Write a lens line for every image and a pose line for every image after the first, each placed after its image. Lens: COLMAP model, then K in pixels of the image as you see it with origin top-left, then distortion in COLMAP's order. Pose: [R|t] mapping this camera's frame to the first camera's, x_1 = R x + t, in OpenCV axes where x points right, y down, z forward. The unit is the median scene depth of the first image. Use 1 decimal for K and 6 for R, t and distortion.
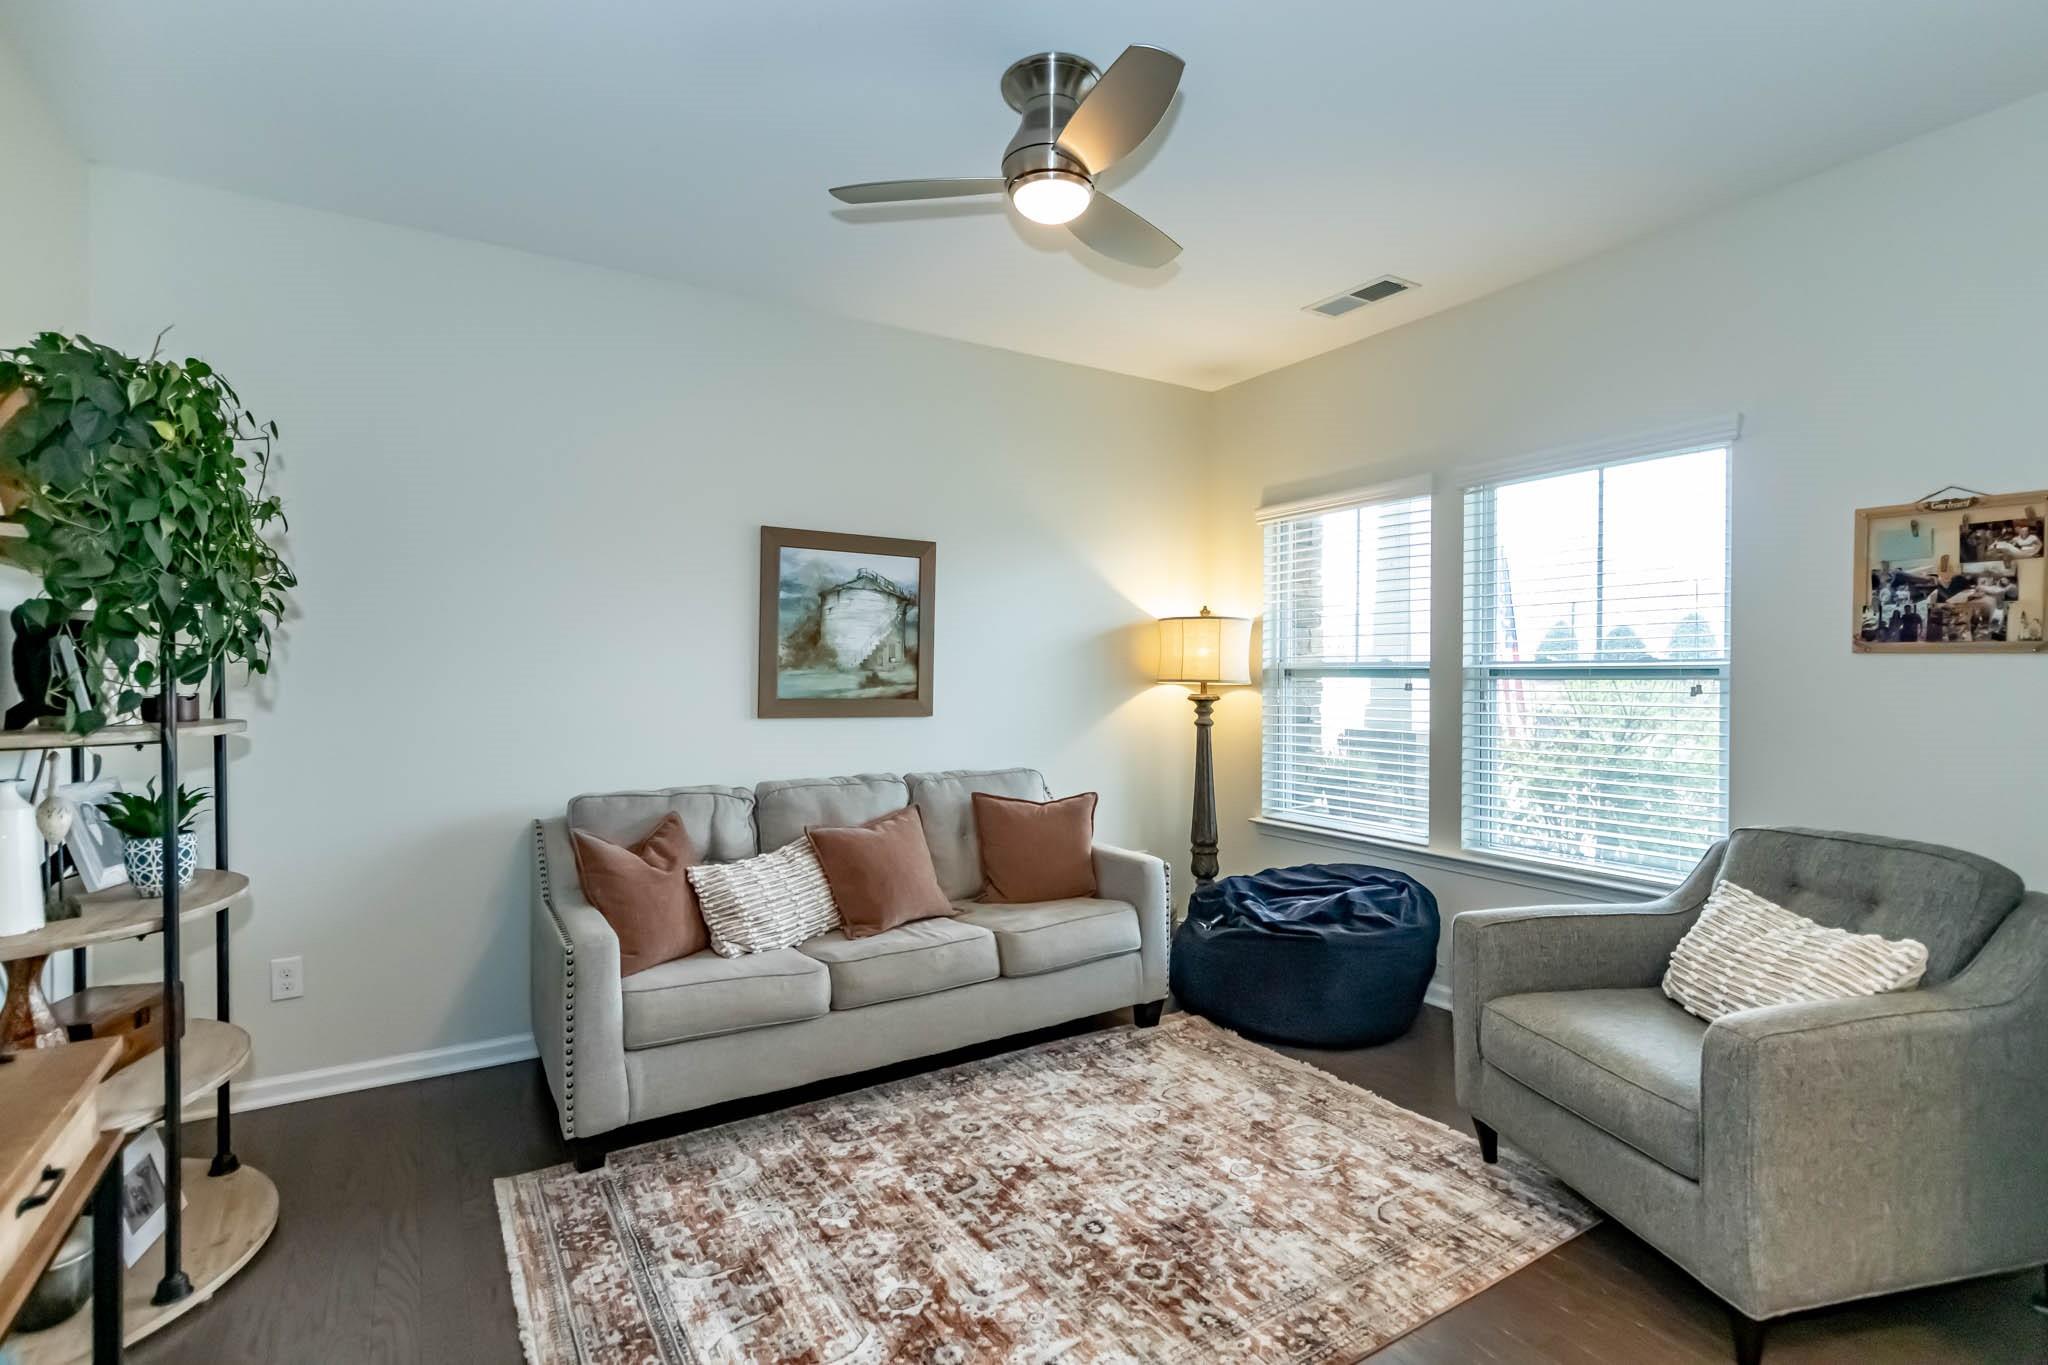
lens RADIAL K [[956.9, 0, 1006.6], [0, 956.9, 669.9], [0, 0, 1]] dist [0.012562, -0.010881]
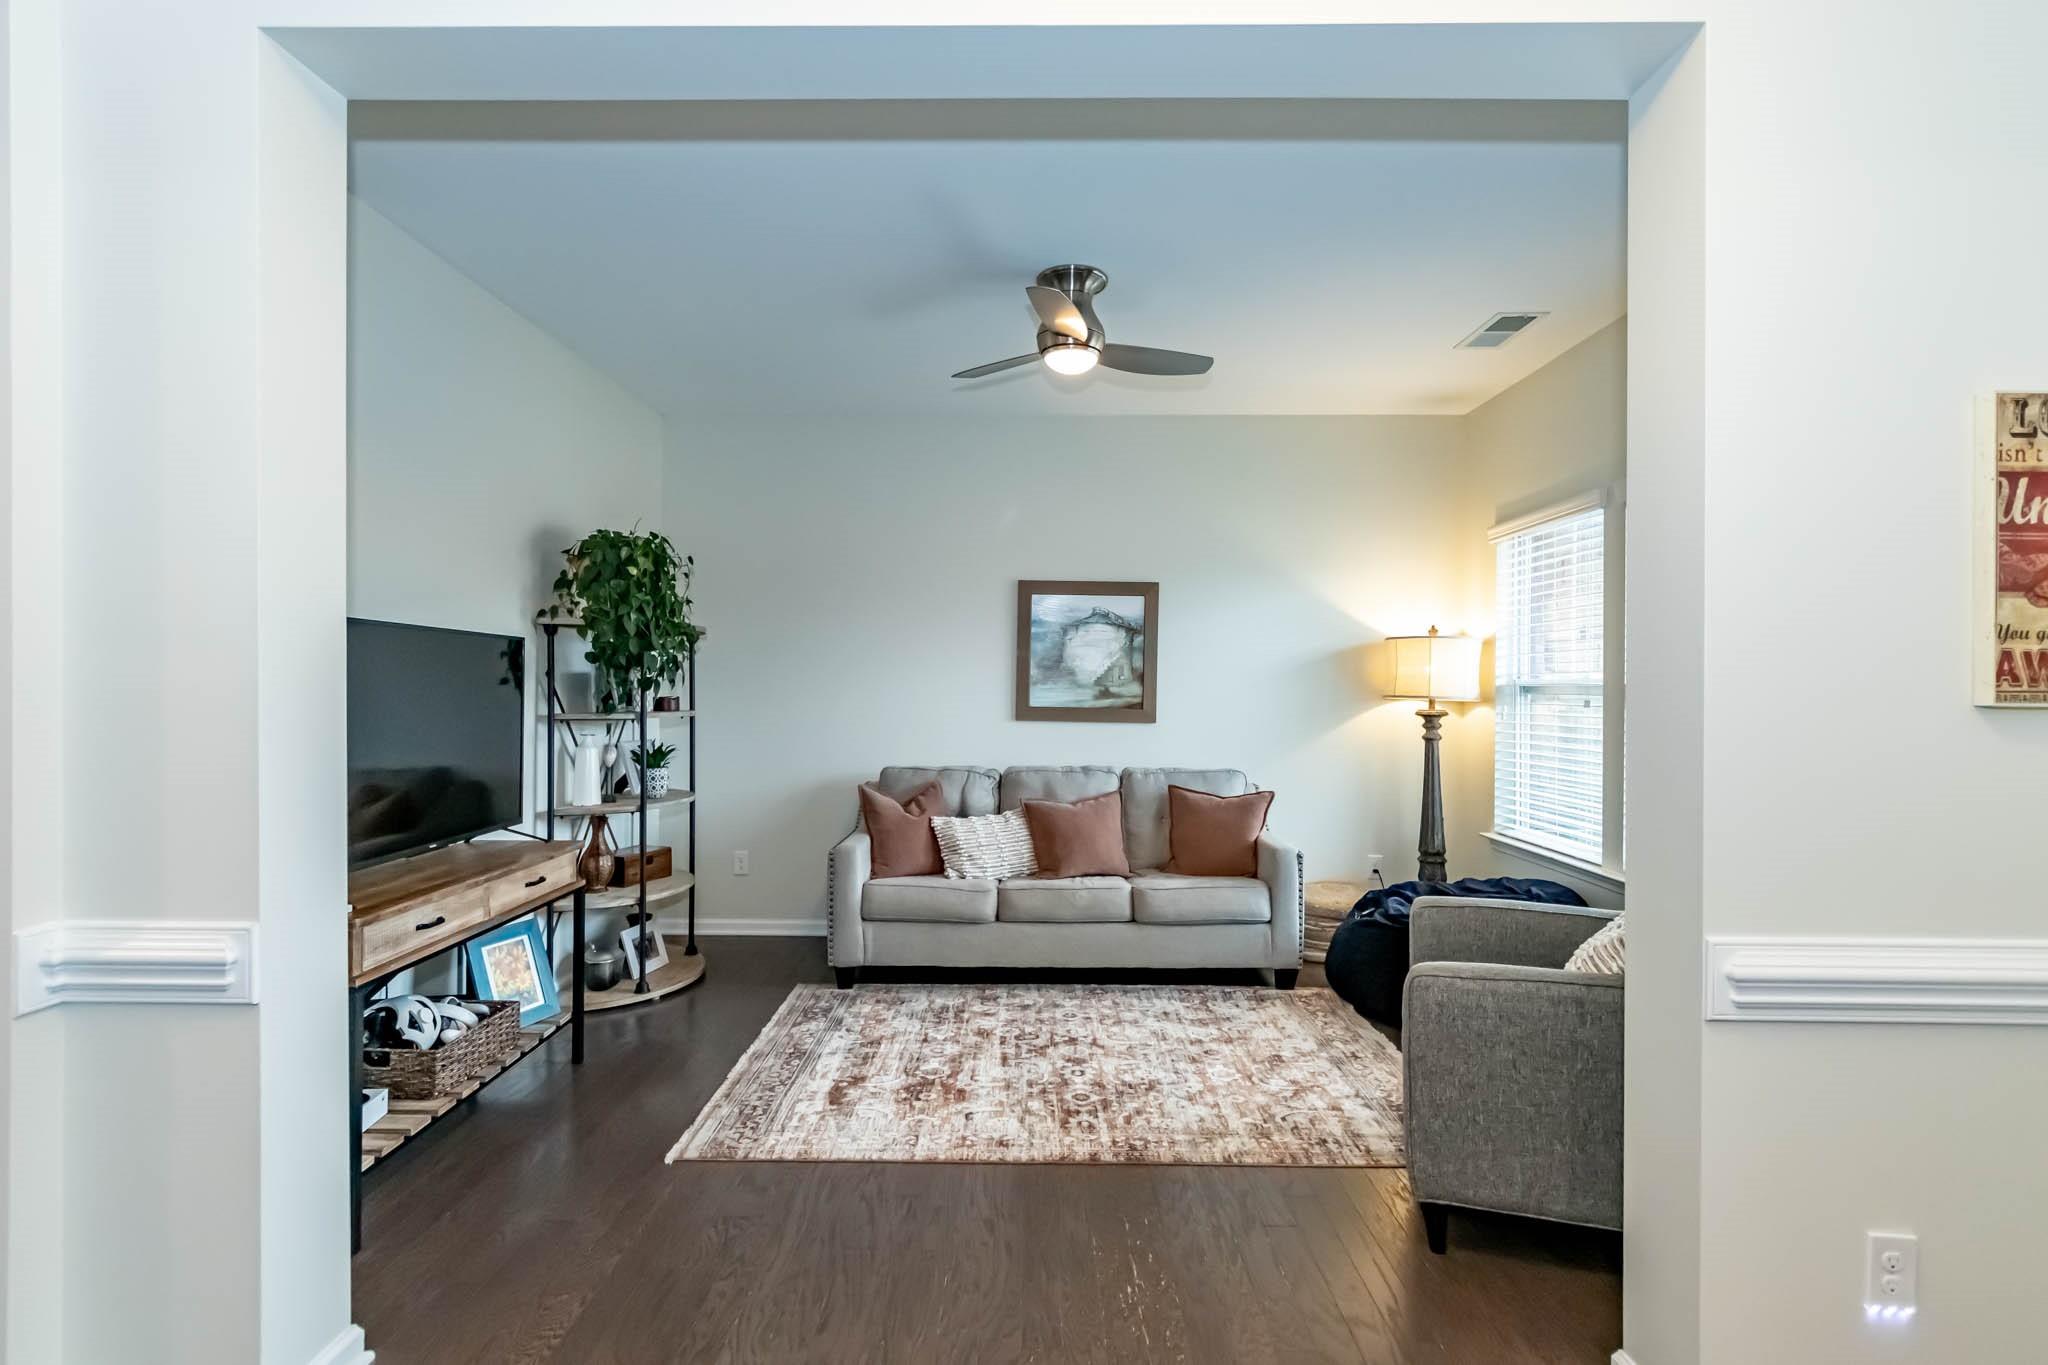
lens RADIAL K [[956.9, 0, 1006.6], [0, 956.9, 669.9], [0, 0, 1]] dist [0.012562, -0.010881]
pose [[0.845484, -0.006559, -0.533960, 0.542390], [-0.003134, 0.999846, -0.017246, 0.002131], [0.533992, 0.016254, 0.845334, -0.196271]]
